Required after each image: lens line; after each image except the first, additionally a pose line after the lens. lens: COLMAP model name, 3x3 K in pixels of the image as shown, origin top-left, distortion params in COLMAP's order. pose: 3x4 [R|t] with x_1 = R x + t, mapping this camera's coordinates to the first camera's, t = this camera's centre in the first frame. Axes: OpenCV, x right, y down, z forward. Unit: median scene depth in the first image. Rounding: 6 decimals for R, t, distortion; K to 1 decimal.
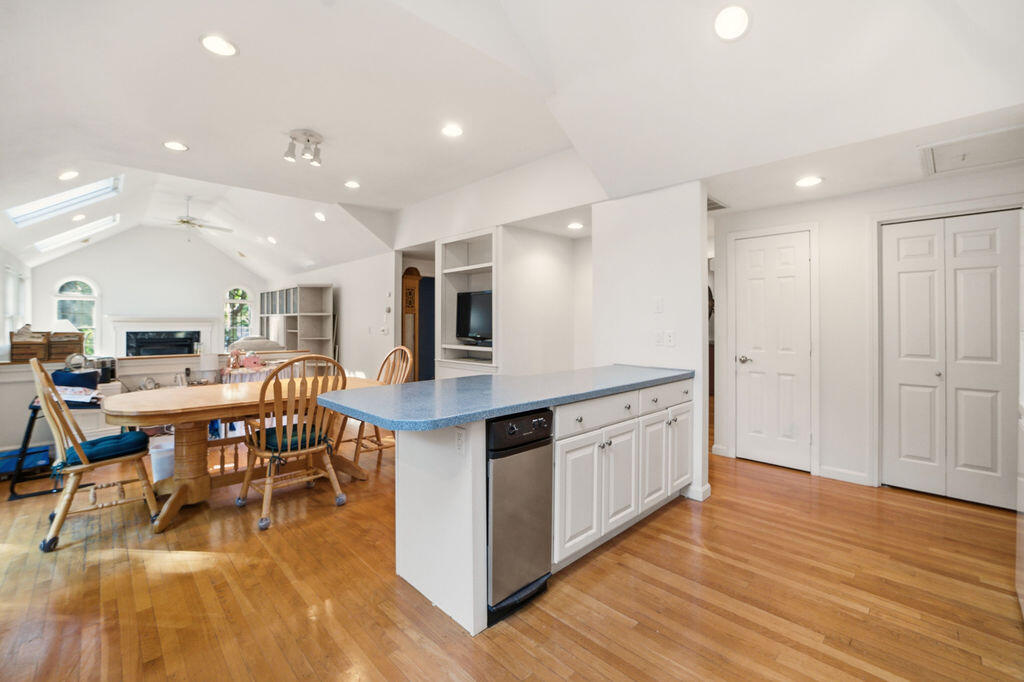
lens RADIAL K [[439.3, 0, 517.9], [0, 439.3, 311.5], [0, 0, 1]] dist [-0.030356, 0.004847]
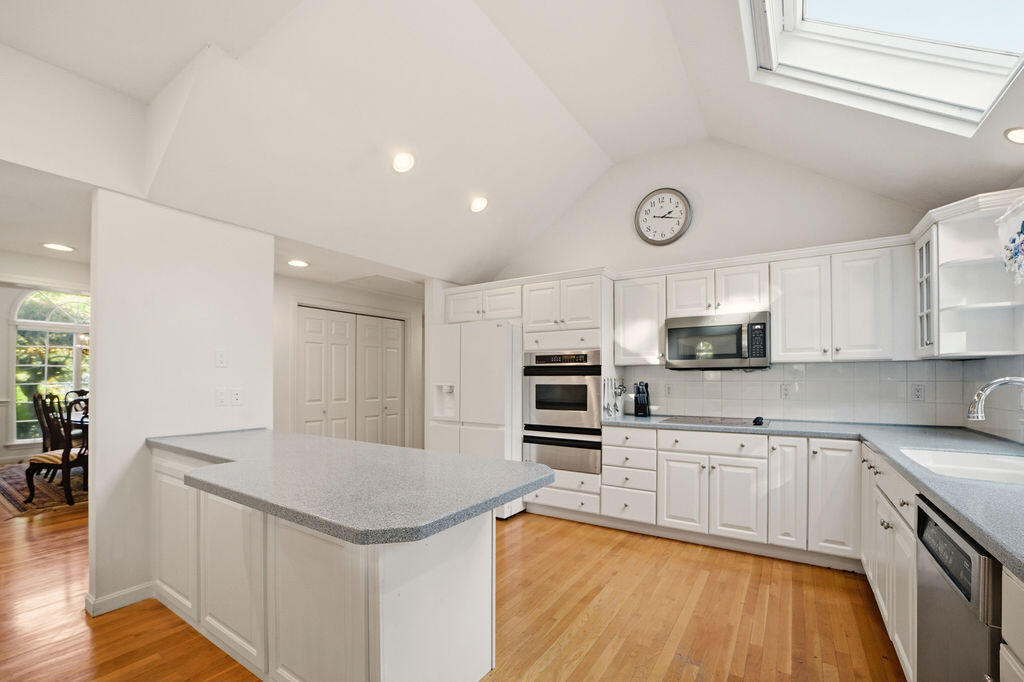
lens RADIAL K [[422.3, 0, 516.4], [0, 422.3, 374.8], [0, 0, 1]] dist [-0.028911, 0.002917]
pose [[-0.230894, 0.001766, 0.972977, -0.494028], [-0.021219, 0.999751, -0.006851, 0.007585], [-0.972747, -0.022227, -0.230799, 0.528895]]
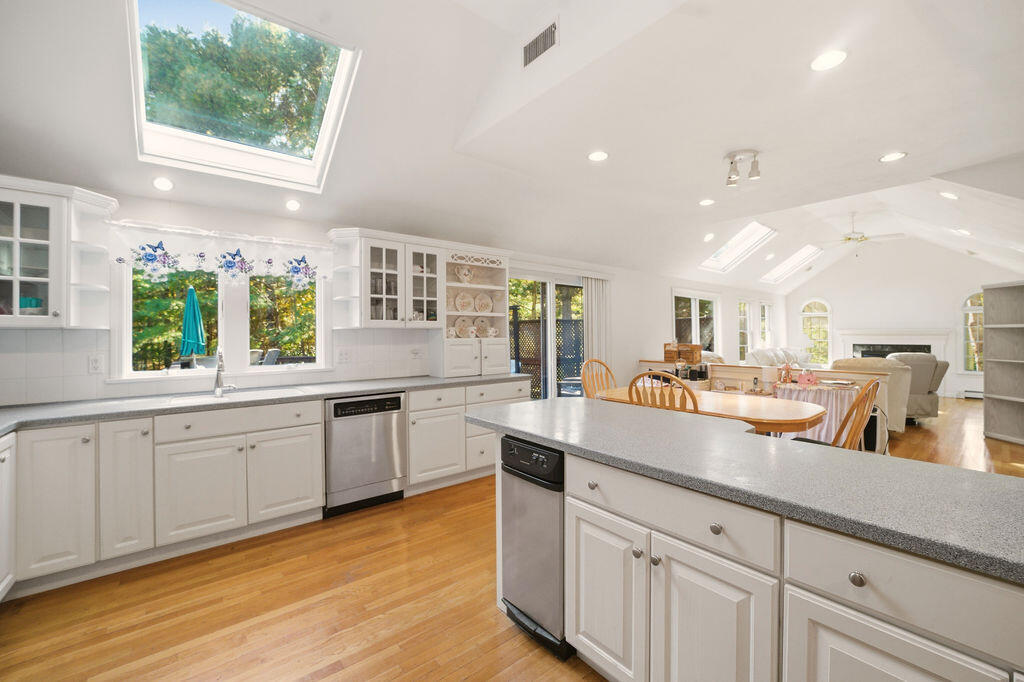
lens RADIAL K [[422.3, 0, 519.7], [0, 422.3, 328.6], [0, 0, 1]] dist [-0.028911, 0.002917]
pose [[-0.082192, -0.014505, -0.996511, 0.469899], [0.031212, 0.999366, -0.017120, -0.003296], [0.996128, -0.032510, -0.081687, 0.520385]]
